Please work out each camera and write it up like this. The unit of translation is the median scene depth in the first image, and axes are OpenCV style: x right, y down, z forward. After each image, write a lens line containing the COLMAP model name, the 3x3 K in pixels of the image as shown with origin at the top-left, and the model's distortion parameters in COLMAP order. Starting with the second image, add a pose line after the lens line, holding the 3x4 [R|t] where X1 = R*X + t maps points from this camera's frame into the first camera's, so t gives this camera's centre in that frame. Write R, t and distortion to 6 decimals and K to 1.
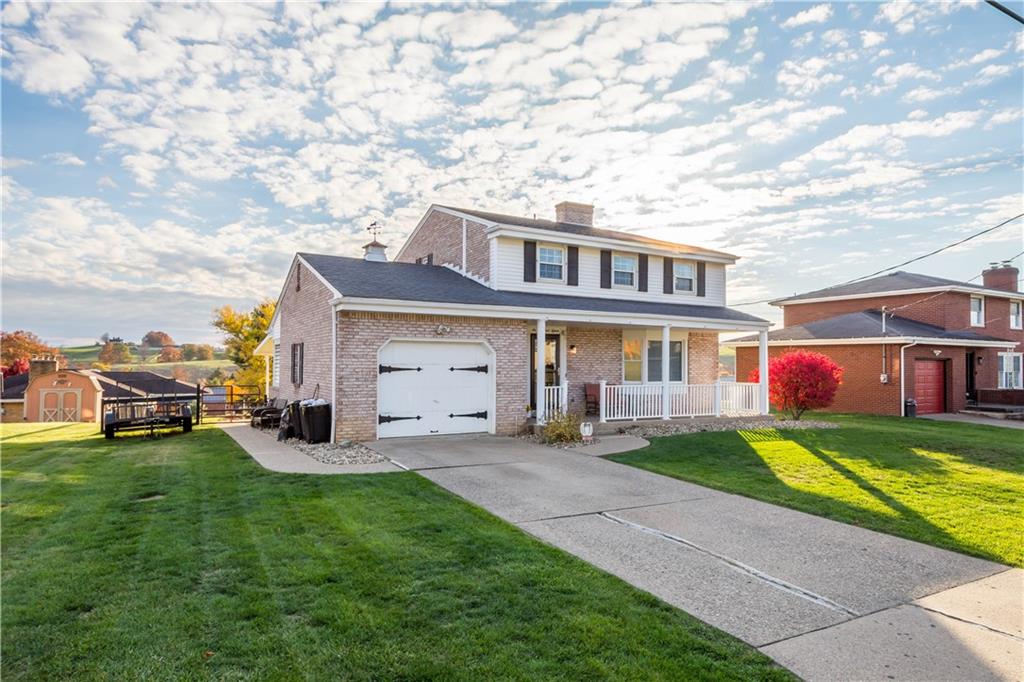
lens RADIAL K [[602.2, 0, 512.0], [0, 602.2, 341.0], [0, 0, 1]] dist [0.027573, -0.000345]
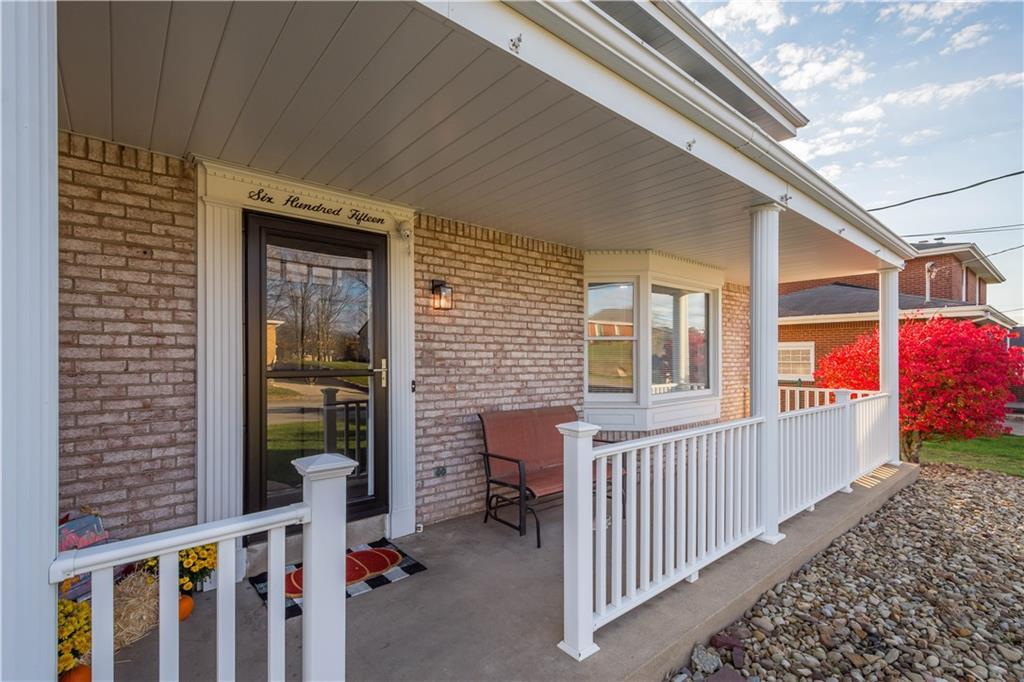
lens RADIAL K [[465.8, 0, 512.2], [0, 465.8, 363.3], [0, 0, 1]] dist [0.000215, -0.000020]
pose [[0.982557, -0.012844, 0.185517, 0.094069], [0.004461, 0.998953, 0.045534, 0.036659], [-0.185907, -0.043912, 0.981586, 0.777094]]
